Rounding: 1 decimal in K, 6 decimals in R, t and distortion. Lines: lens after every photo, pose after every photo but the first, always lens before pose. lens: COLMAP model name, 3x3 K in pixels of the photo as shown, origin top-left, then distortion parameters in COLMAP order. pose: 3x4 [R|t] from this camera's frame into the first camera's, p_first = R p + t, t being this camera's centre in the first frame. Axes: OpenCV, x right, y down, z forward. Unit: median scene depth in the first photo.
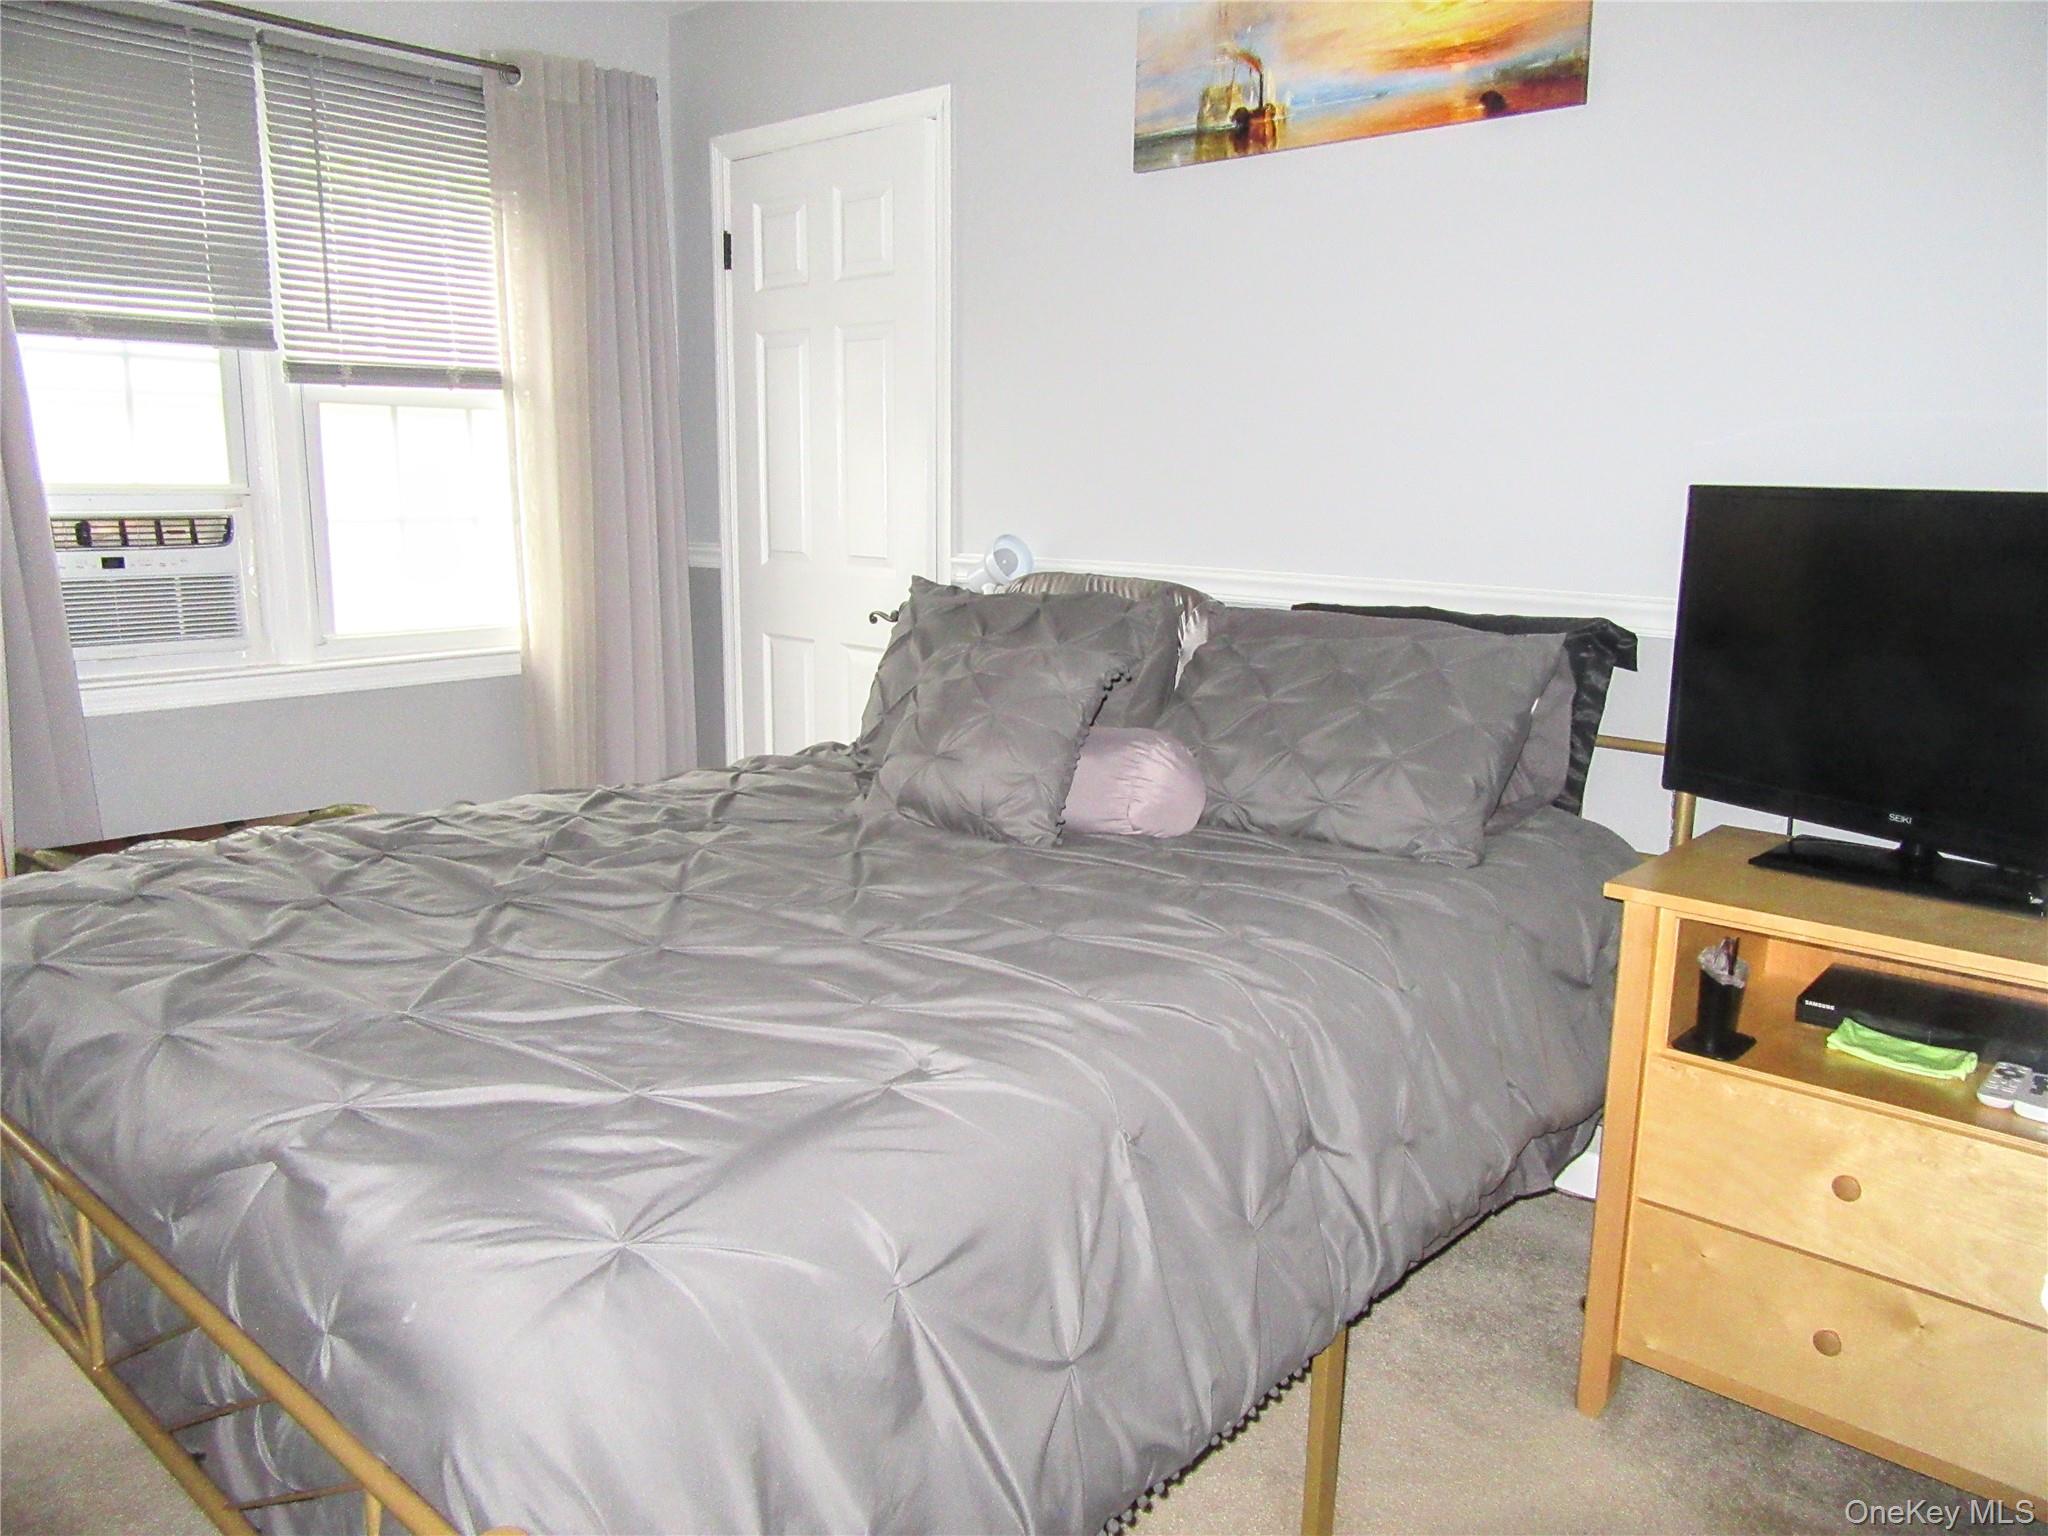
lens RADIAL K [[1513.0, 0, 1024.1], [0, 1513.0, 768.1], [0, 0, 1]] dist [-0.011402, 0.016498]
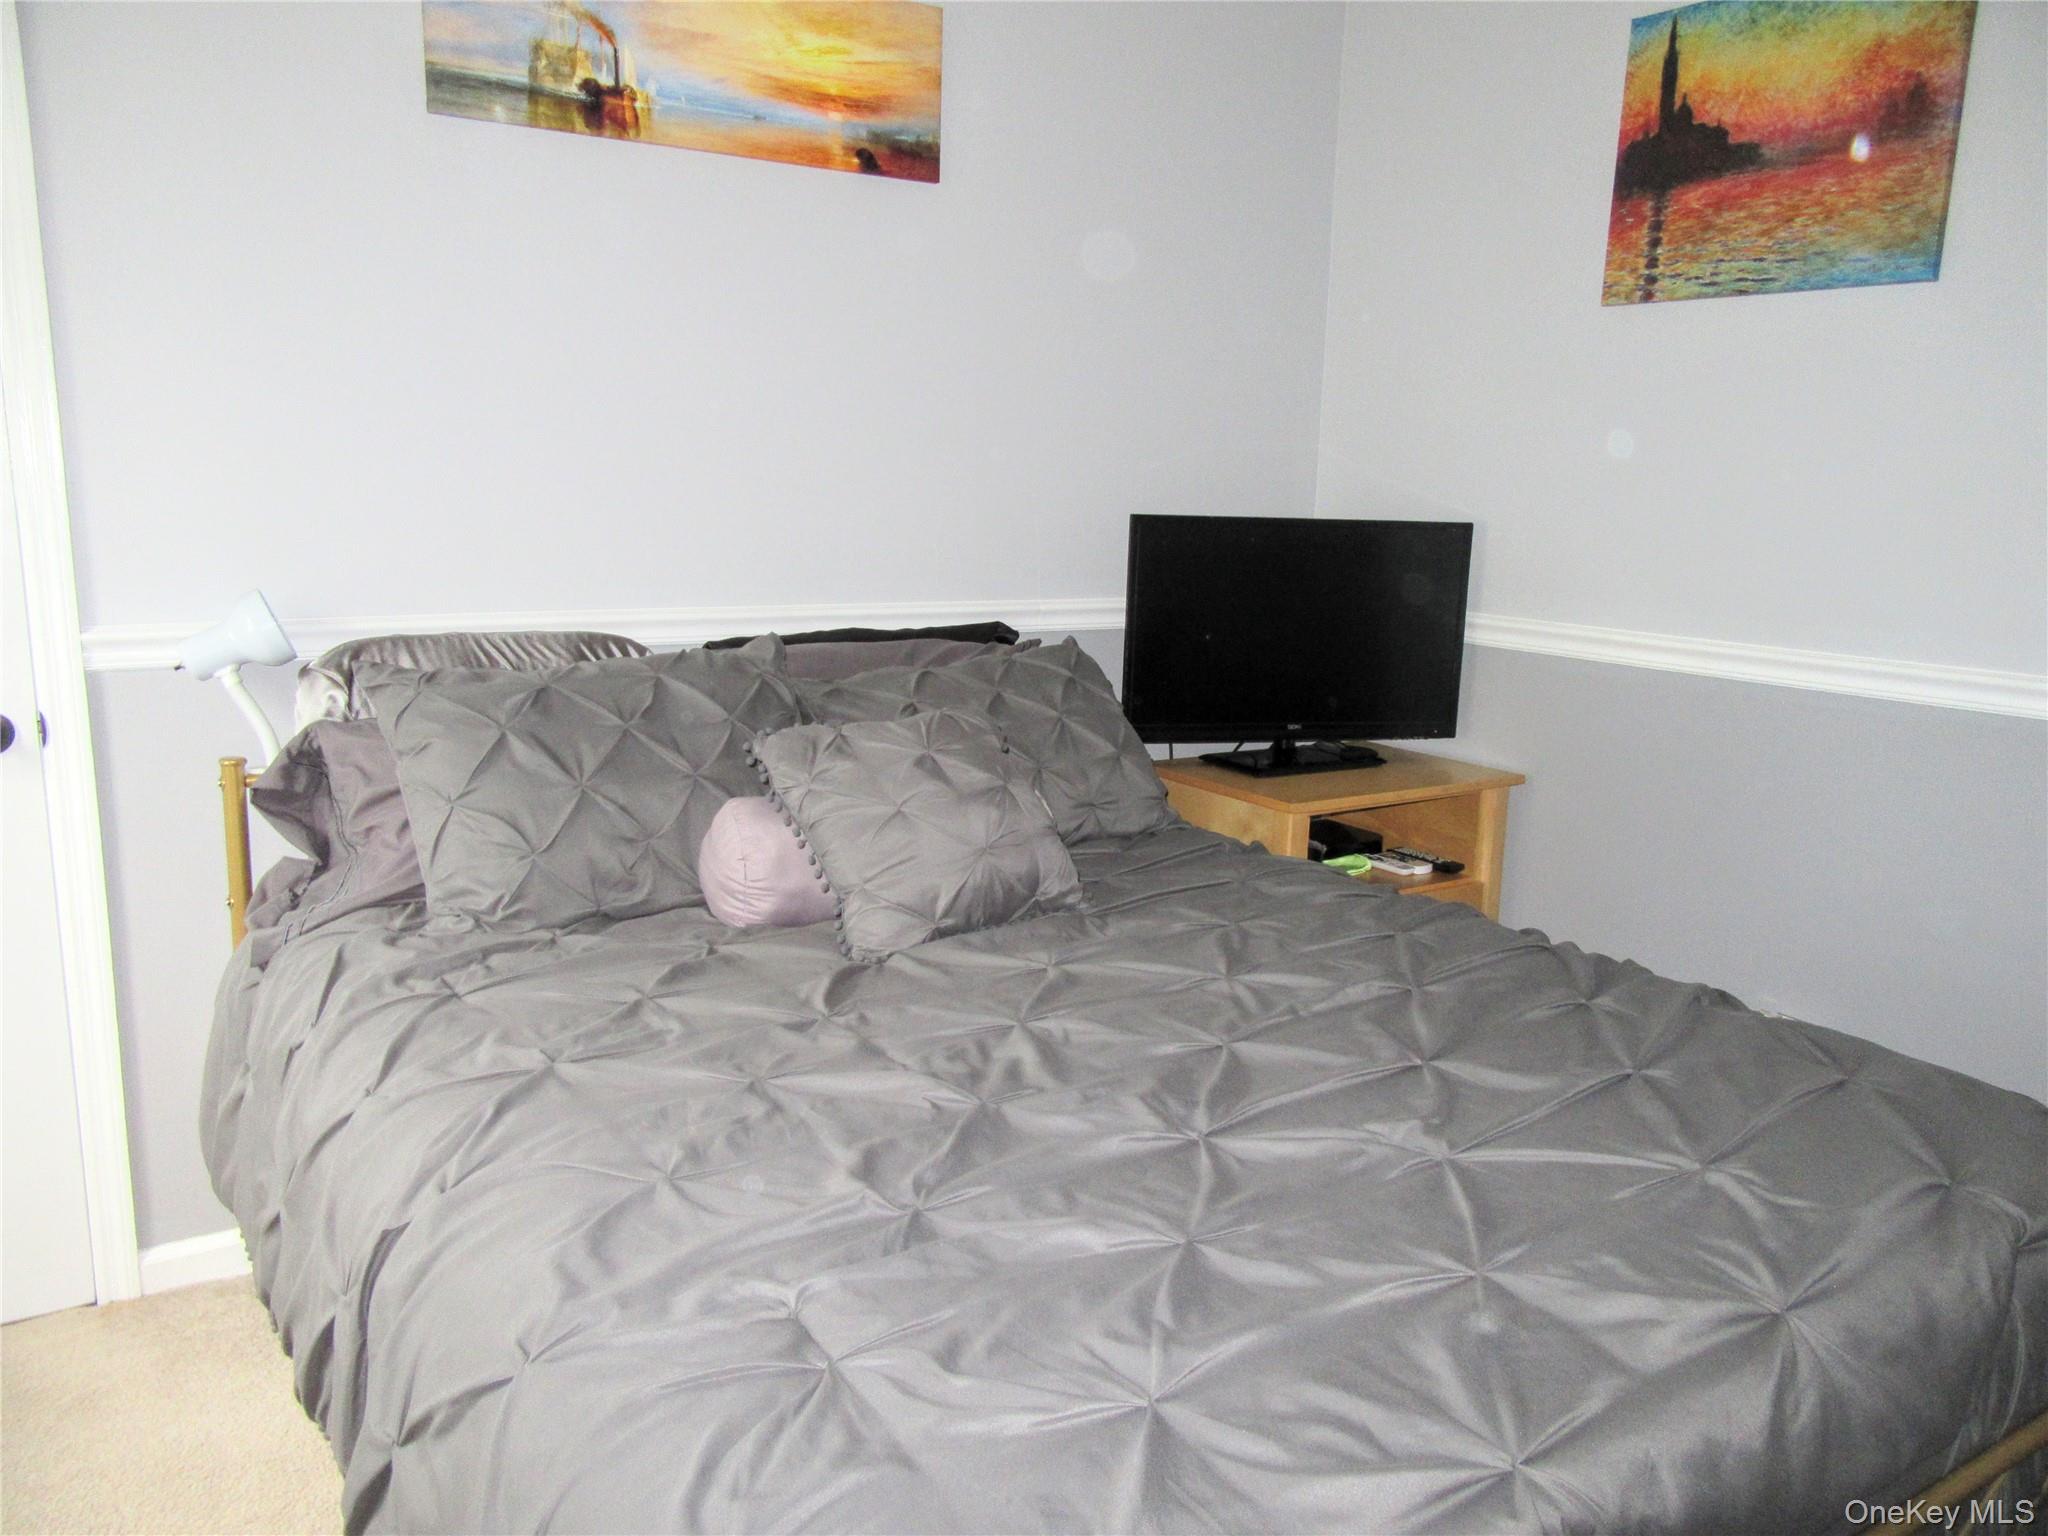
lens RADIAL K [[1513.0, 0, 1026.8], [0, 1513.0, 767.1], [0, 0, 1]] dist [-0.011402, 0.016498]
pose [[0.258910, -0.185895, 0.947844, -0.692844], [0.166178, 0.975246, 0.145877, -0.140049], [-0.951499, 0.119742, 0.283392, 0.574290]]
